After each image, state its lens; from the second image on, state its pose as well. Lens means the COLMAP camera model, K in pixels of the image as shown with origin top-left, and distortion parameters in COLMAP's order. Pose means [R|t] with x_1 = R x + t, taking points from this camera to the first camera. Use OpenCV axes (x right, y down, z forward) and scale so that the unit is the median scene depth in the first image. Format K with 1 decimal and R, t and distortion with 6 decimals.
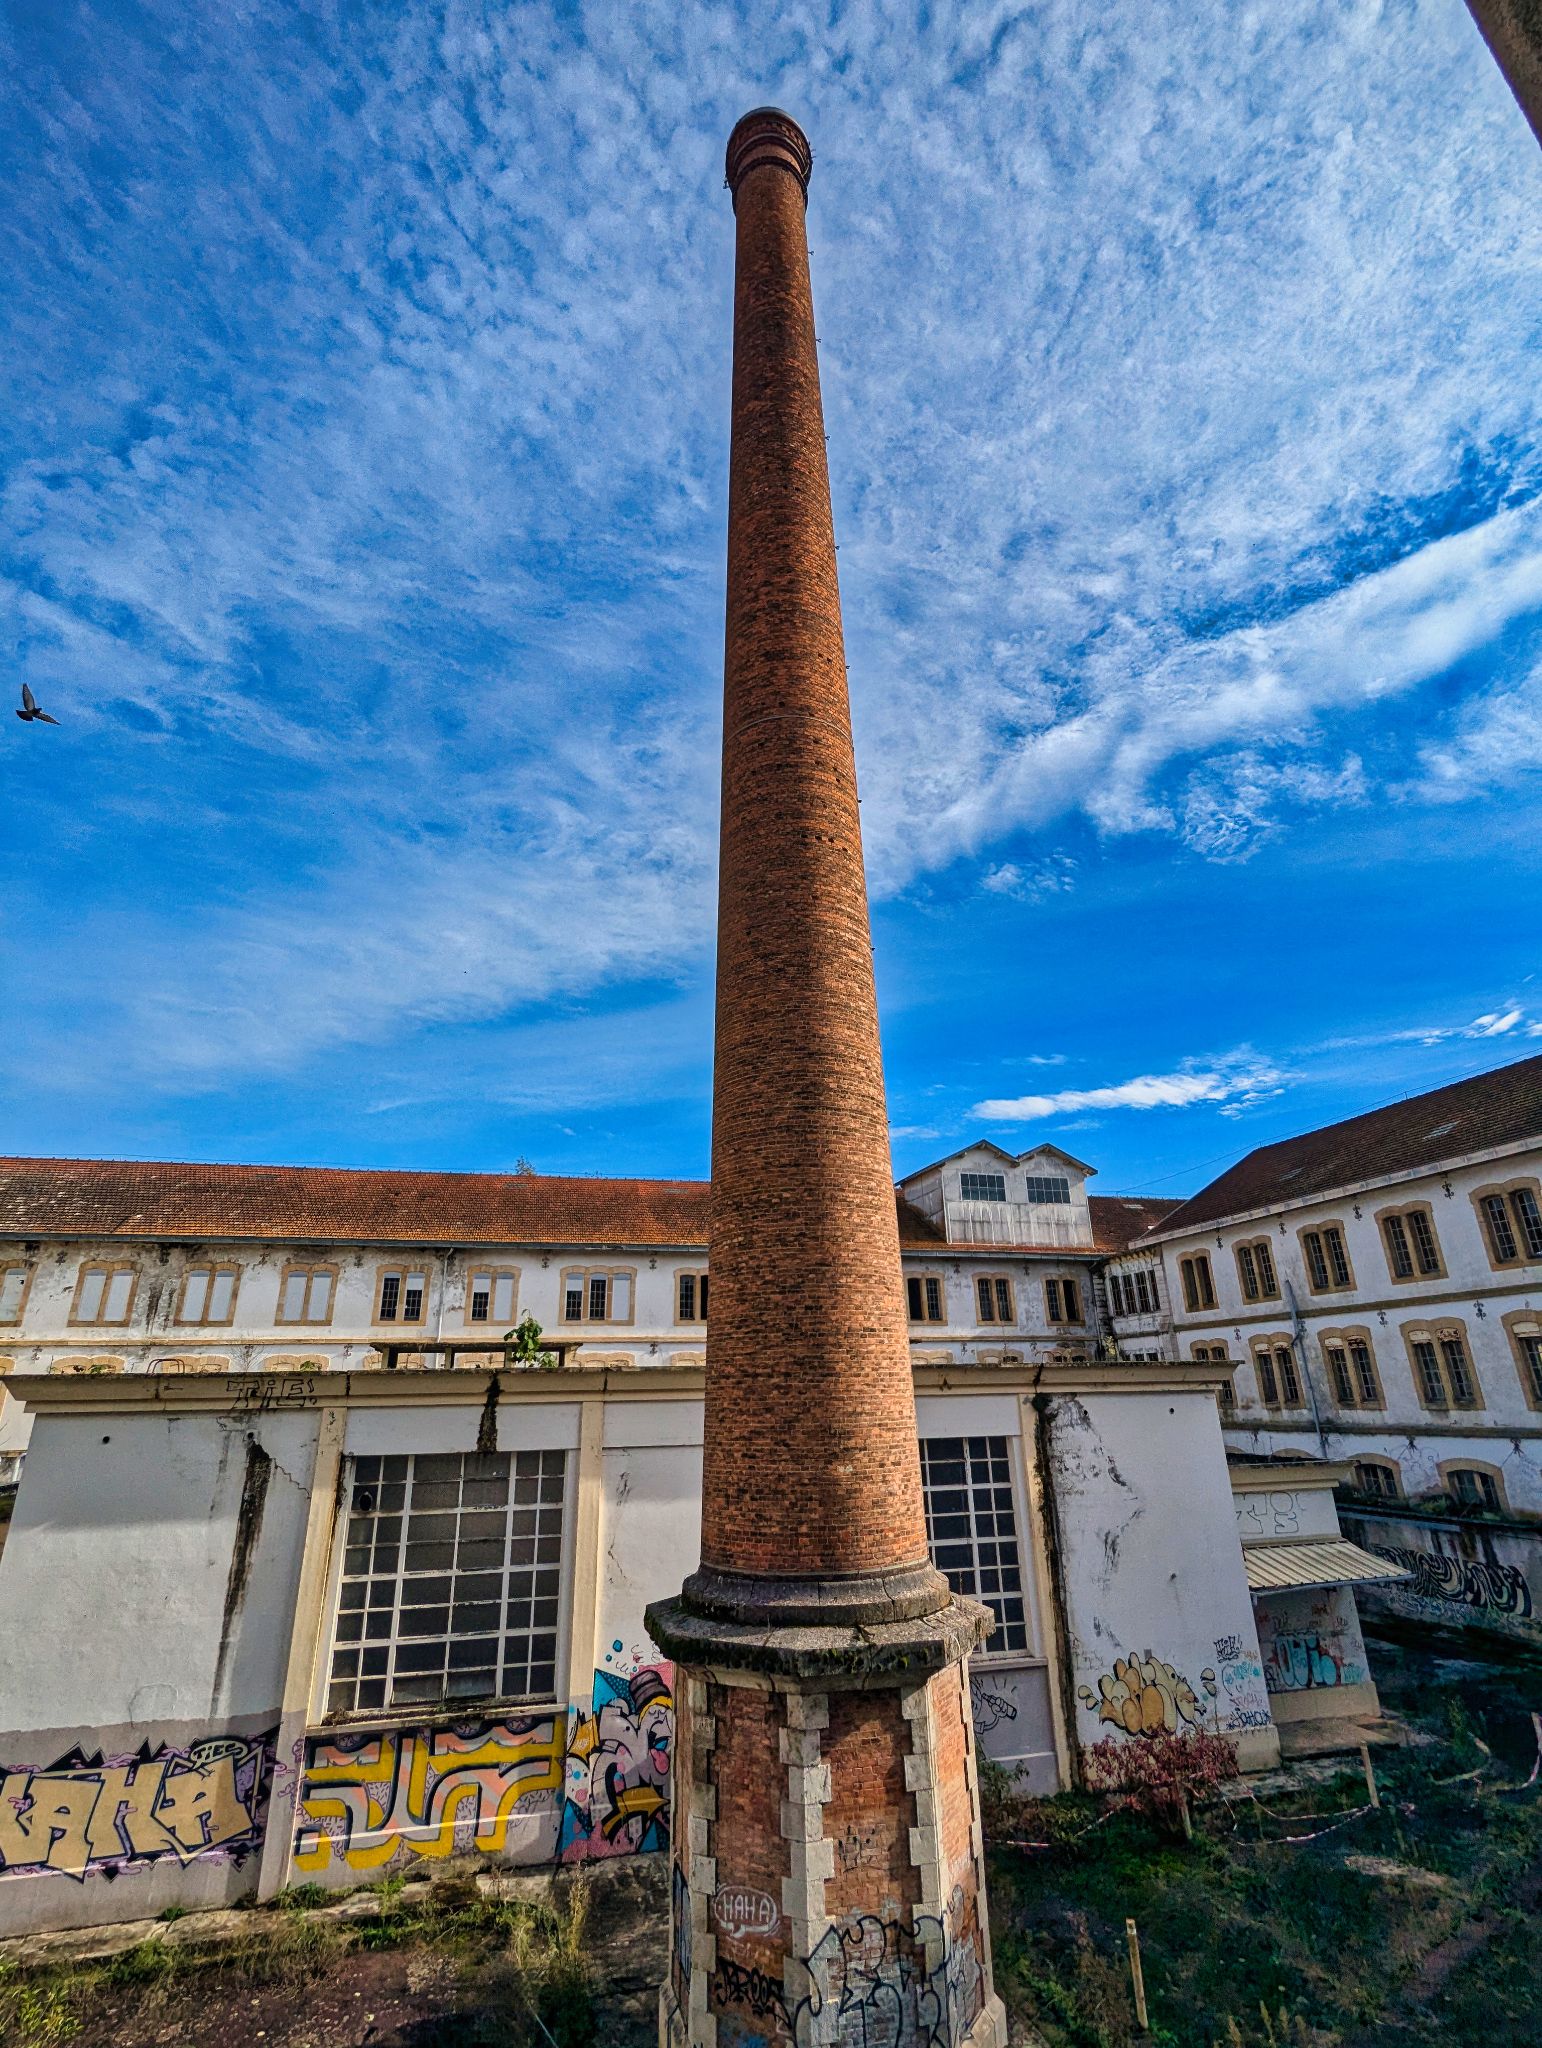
lens RADIAL K [[973.3, 0, 771.0], [0, 973.3, 1024.0], [0, 0, 1]] dist [0.003271, 0.001149]
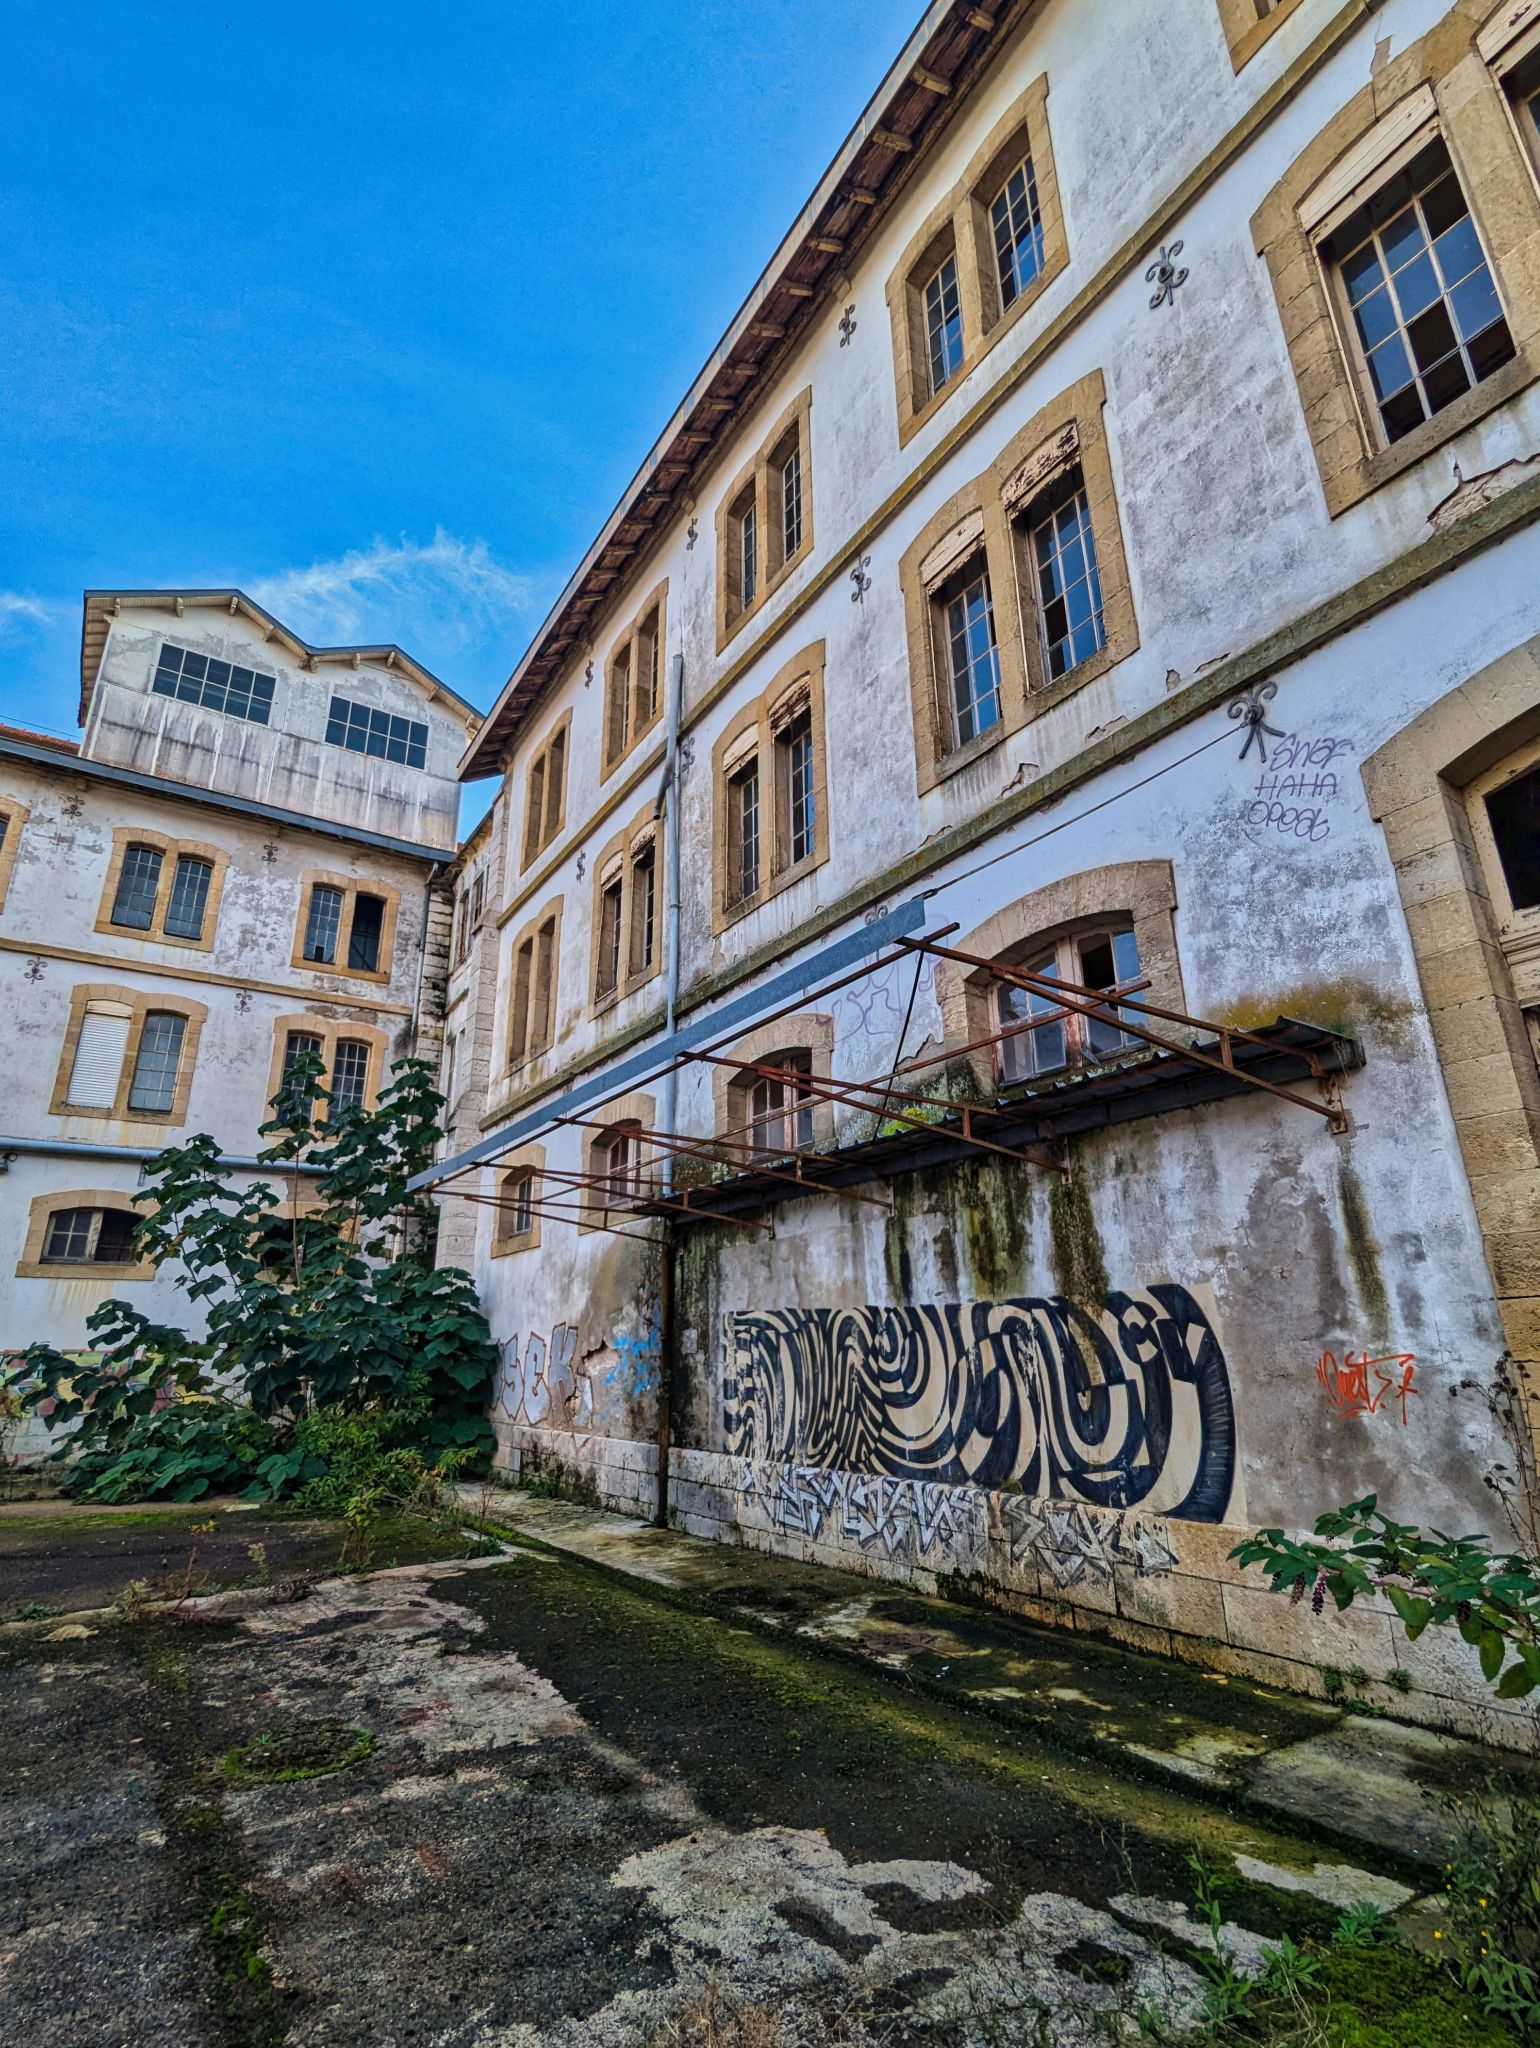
lens RADIAL K [[973.3, 0, 770.0], [0, 973.3, 1024.0], [0, 0, 1]] dist [0.003271, 0.001149]
pose [[0.950010, 0.108862, 0.292627, 0.348291], [-0.118585, 0.992821, 0.015639, 0.287987], [-0.288824, -0.049558, 0.956099, 0.471435]]
